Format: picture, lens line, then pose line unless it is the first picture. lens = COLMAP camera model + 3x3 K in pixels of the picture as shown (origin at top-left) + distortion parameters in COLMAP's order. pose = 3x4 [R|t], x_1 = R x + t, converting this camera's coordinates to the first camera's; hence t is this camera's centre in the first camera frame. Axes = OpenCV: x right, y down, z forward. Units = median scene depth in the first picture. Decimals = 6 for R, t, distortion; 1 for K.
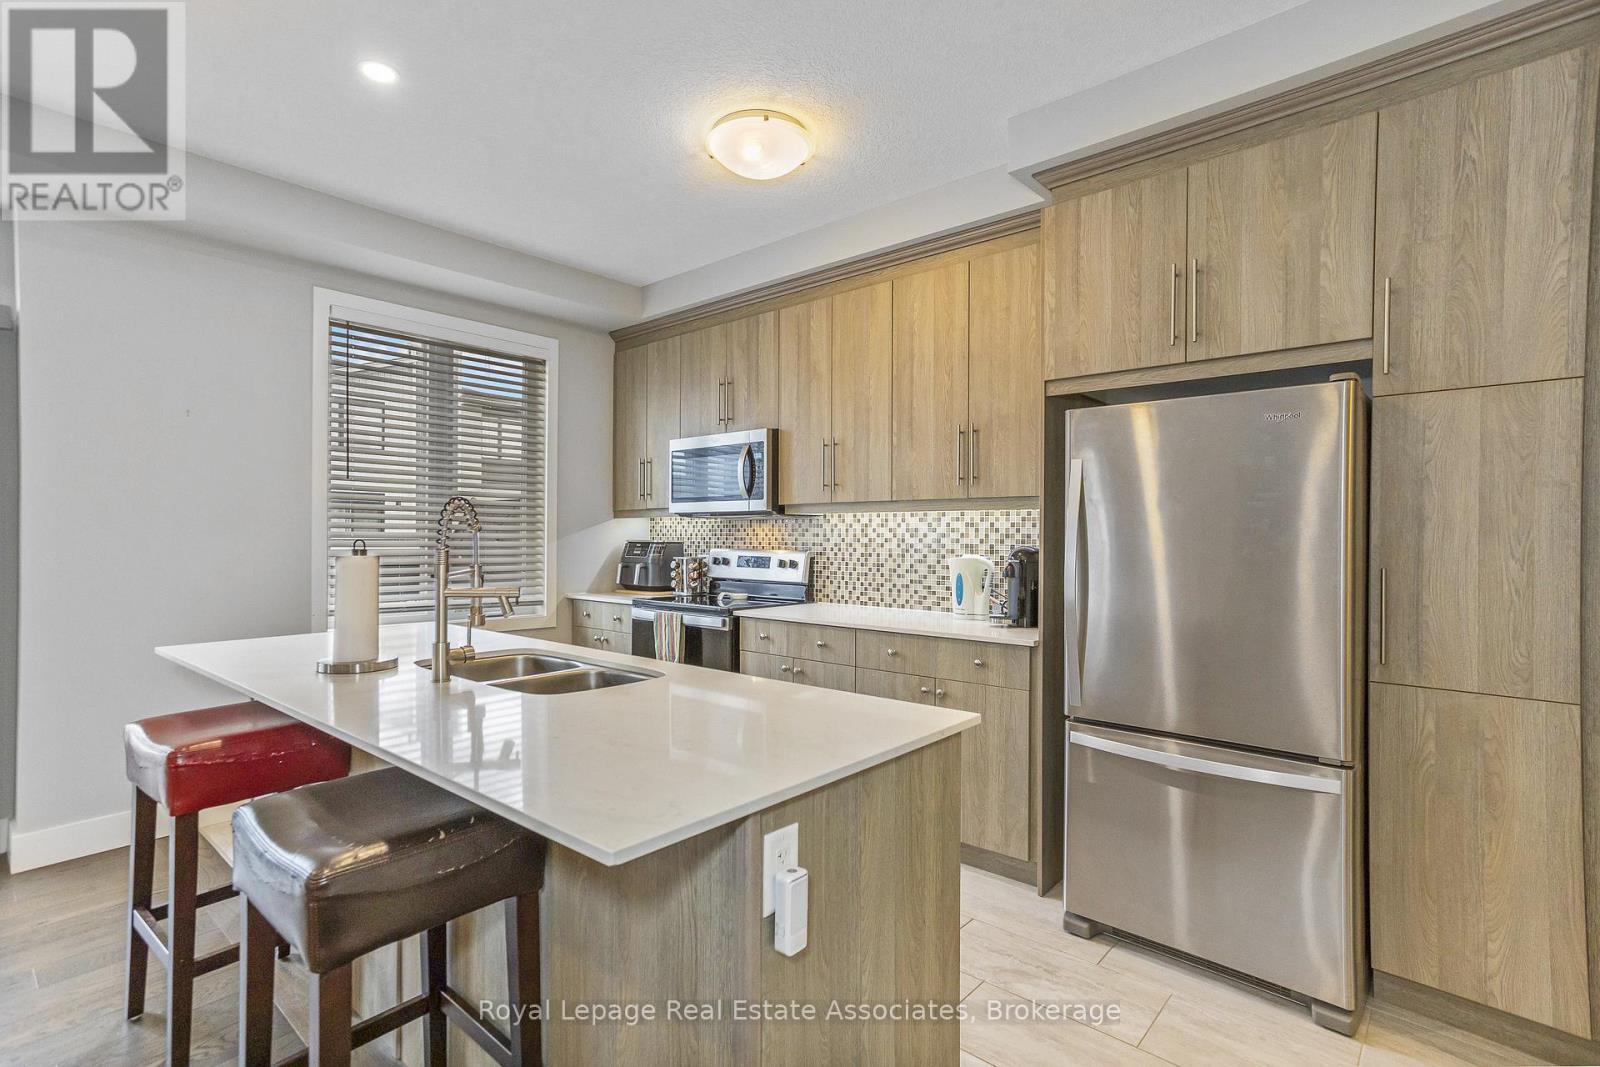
lens RADIAL K [[766.1, 0, 800.0], [0, 766.1, 533.5], [0, 0, 1]] dist [-0.002982, 0.025288]
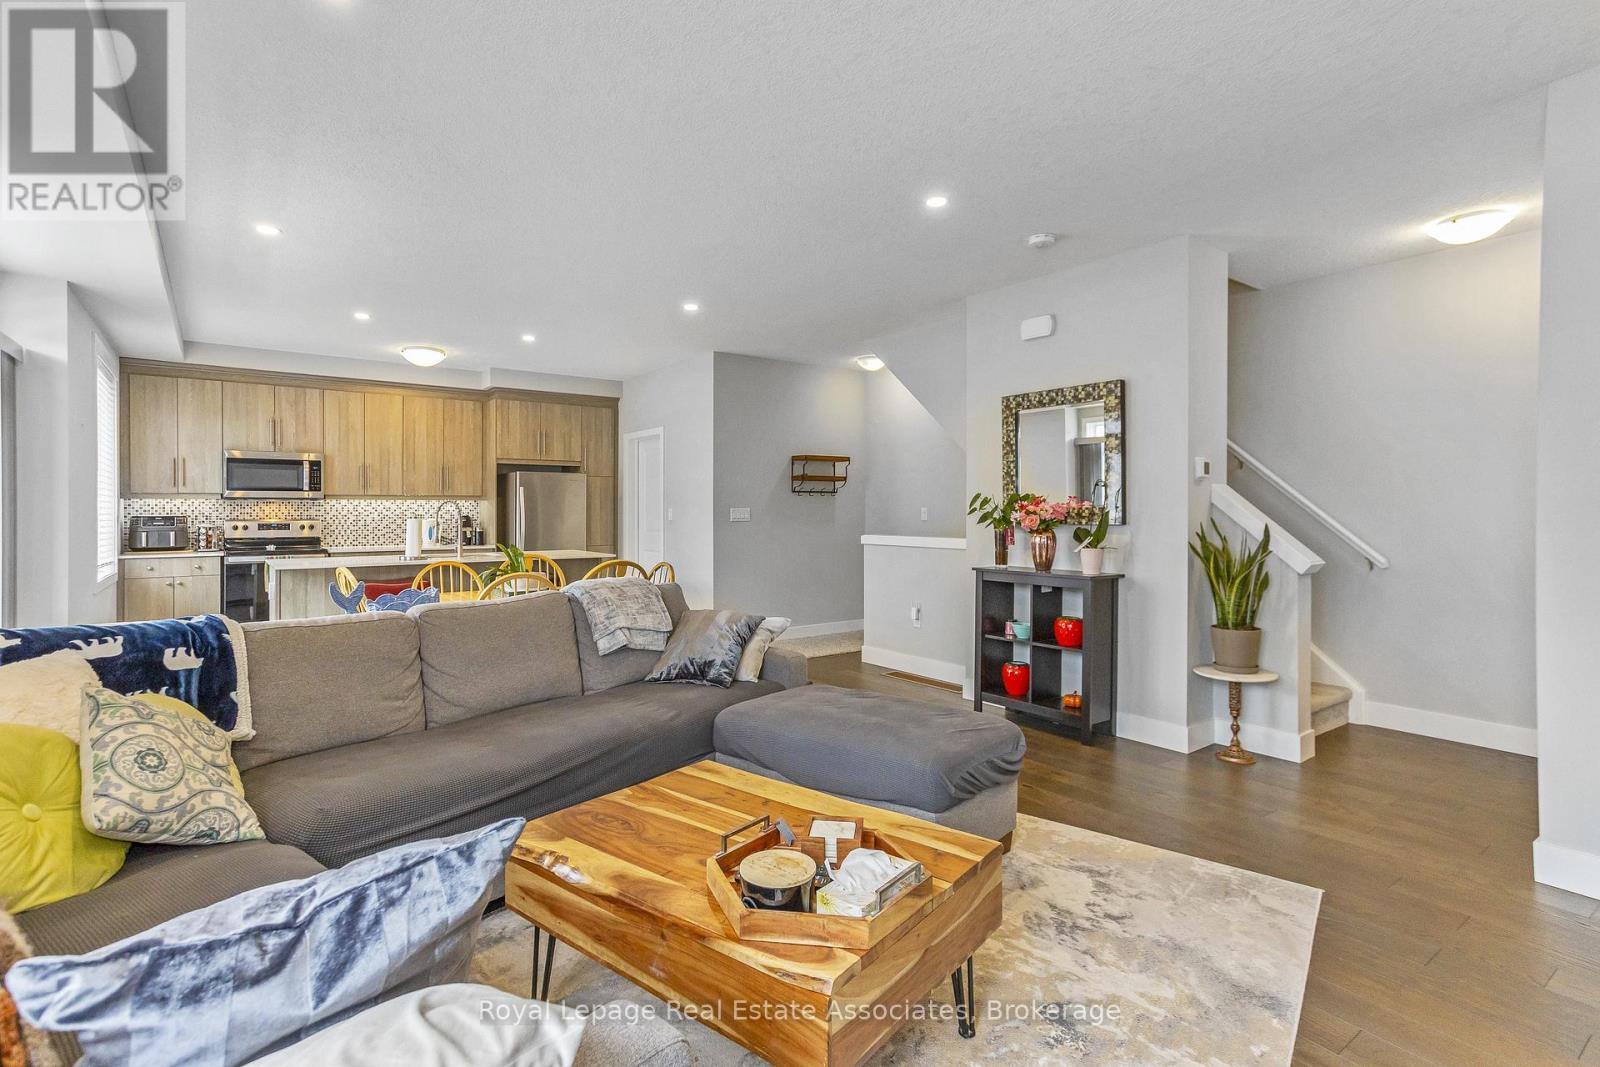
lens RADIAL K [[776.0, 0, 765.5], [0, 776.0, 509.0], [0, 0, 1]] dist [-0.000482, 0.038811]
pose [[0.241035, -0.005139, 0.970503, -1.654164], [-0.002772, 0.999978, 0.005983, -0.017273], [-0.970512, -0.004132, 0.241016, -0.512479]]
